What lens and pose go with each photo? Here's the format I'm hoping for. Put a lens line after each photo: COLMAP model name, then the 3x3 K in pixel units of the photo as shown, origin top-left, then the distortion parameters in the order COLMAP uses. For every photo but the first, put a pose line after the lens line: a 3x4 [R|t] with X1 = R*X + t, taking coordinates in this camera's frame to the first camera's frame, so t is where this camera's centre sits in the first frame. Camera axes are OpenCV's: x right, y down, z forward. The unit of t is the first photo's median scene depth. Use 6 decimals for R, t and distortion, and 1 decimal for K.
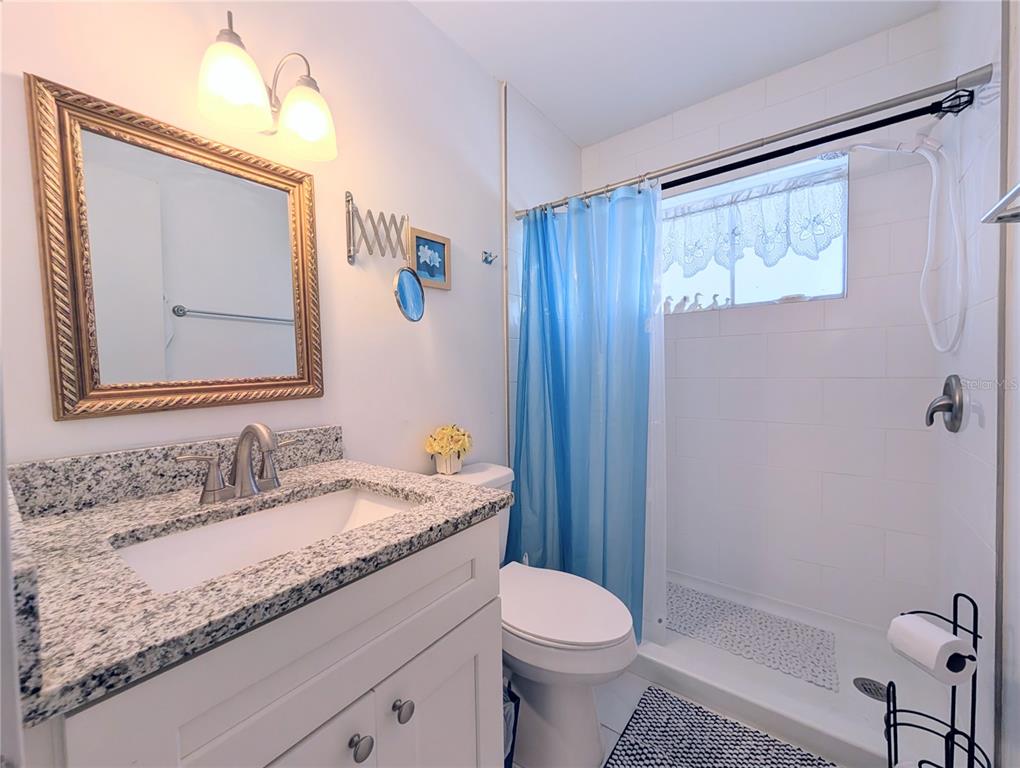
lens RADIAL K [[397.1, 0, 508.3], [0, 397.1, 386.6], [0, 0, 1]] dist [-0.001634, 0.000227]
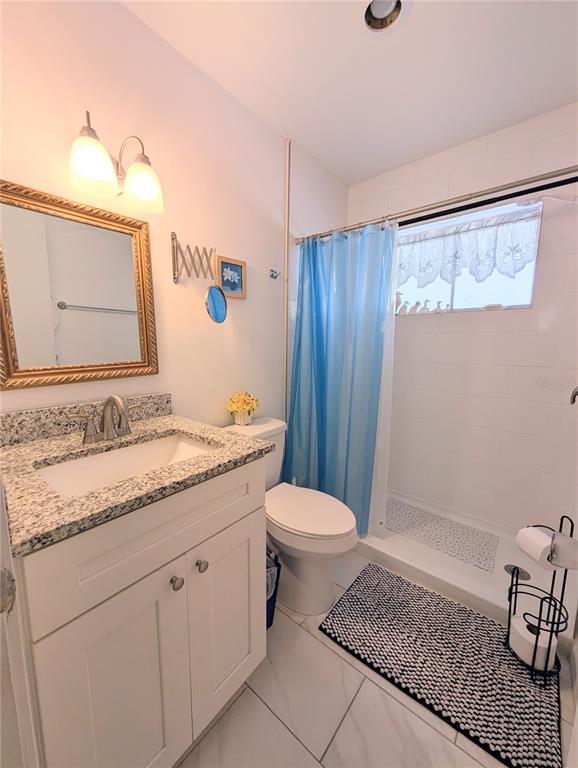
lens RADIAL K [[290.6, 0, 288.2], [0, 290.6, 383.4], [0, 0, 1]] dist [-0.002373, 0.000366]
pose [[0.999035, 0.028368, -0.033530, 0.071093], [-0.024963, 0.994880, 0.097932, -0.062476], [0.036136, -0.097000, 0.994628, -0.095137]]
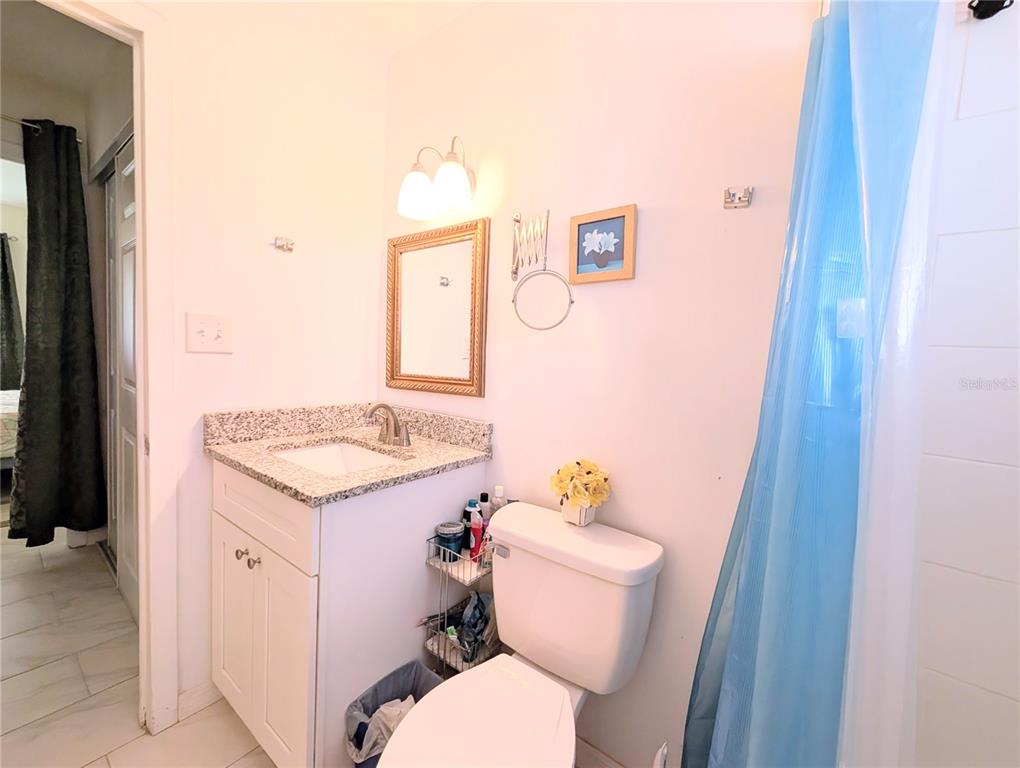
lens RADIAL K [[401.2, 0, 509.8], [0, 401.2, 386.8], [0, 0, 1]] dist [-0.002263, -0.000051]
pose [[0.029505, 0.090603, -0.995450, 0.789212], [-0.098407, 0.991309, 0.087309, -0.127300], [0.994709, 0.095384, 0.038165, 1.071508]]
